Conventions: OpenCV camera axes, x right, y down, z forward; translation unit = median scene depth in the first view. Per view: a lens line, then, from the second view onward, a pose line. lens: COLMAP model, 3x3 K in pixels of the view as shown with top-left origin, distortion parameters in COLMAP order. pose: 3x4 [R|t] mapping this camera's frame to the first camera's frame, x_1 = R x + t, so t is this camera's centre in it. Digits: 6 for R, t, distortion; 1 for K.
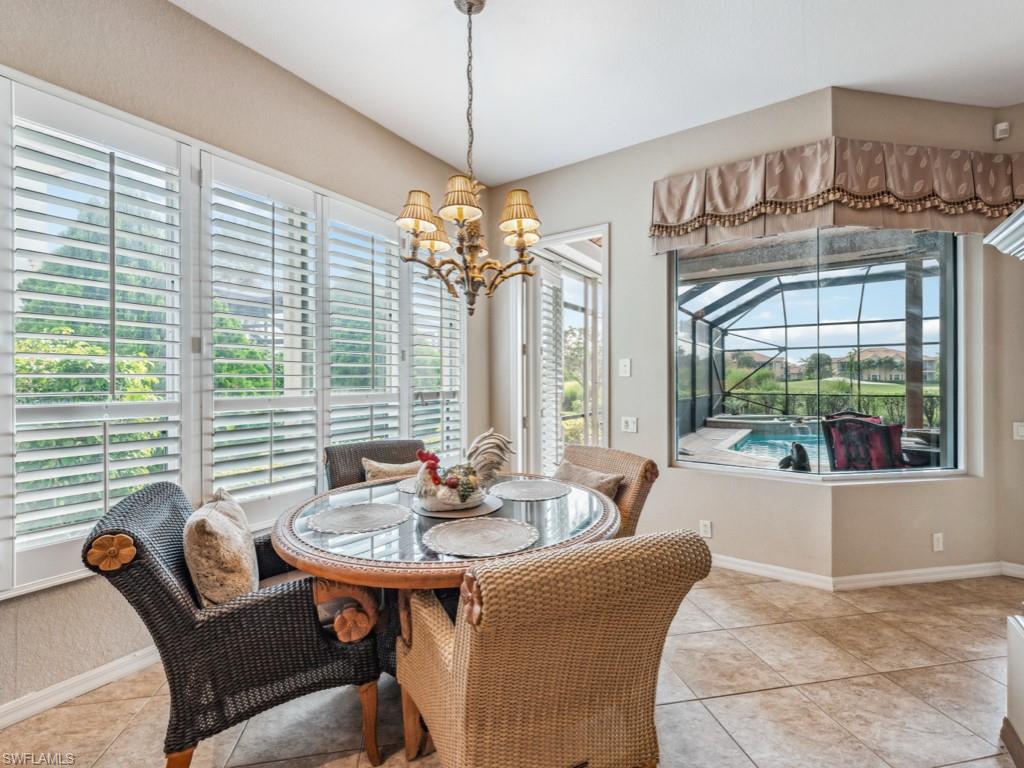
lens RADIAL K [[453.2, 0, 517.1], [0, 453.2, 376.5], [0, 0, 1]] dist [-0.000856, 0.000480]
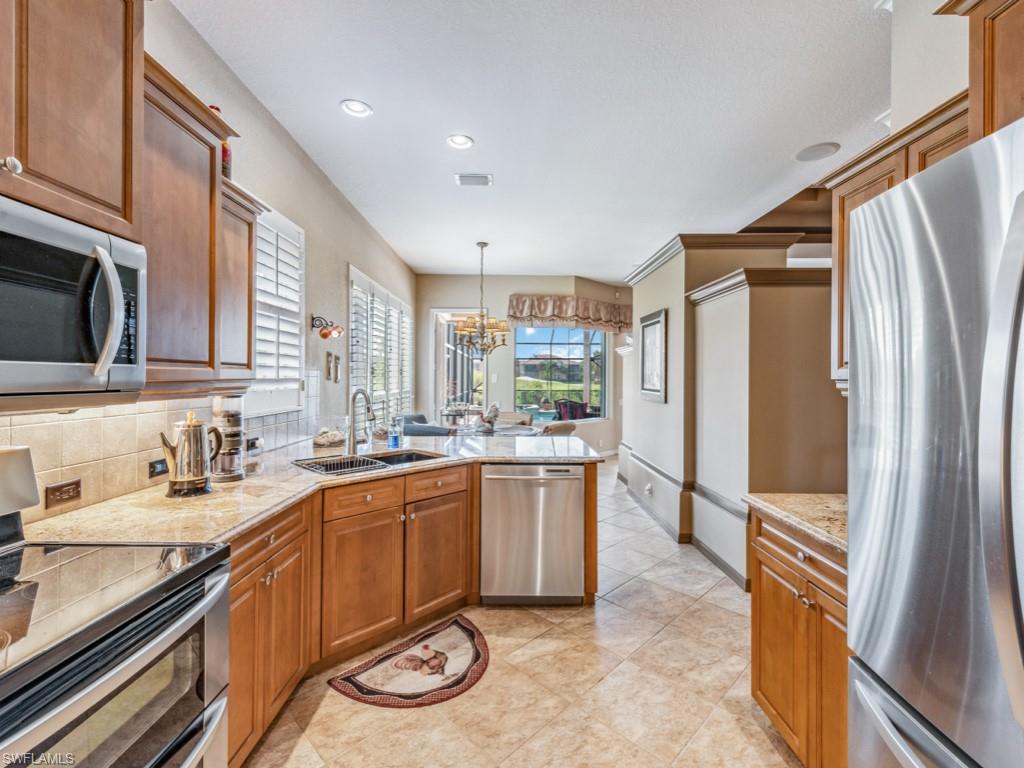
lens RADIAL K [[453.2, 0, 508.7], [0, 453.2, 381.5], [0, 0, 1]] dist [-0.000856, 0.000480]
pose [[0.819983, 0.002872, 0.572381, -1.119007], [-0.005000, 0.999985, 0.002145, -0.014825], [-0.572367, -0.004620, 0.819985, -0.946543]]
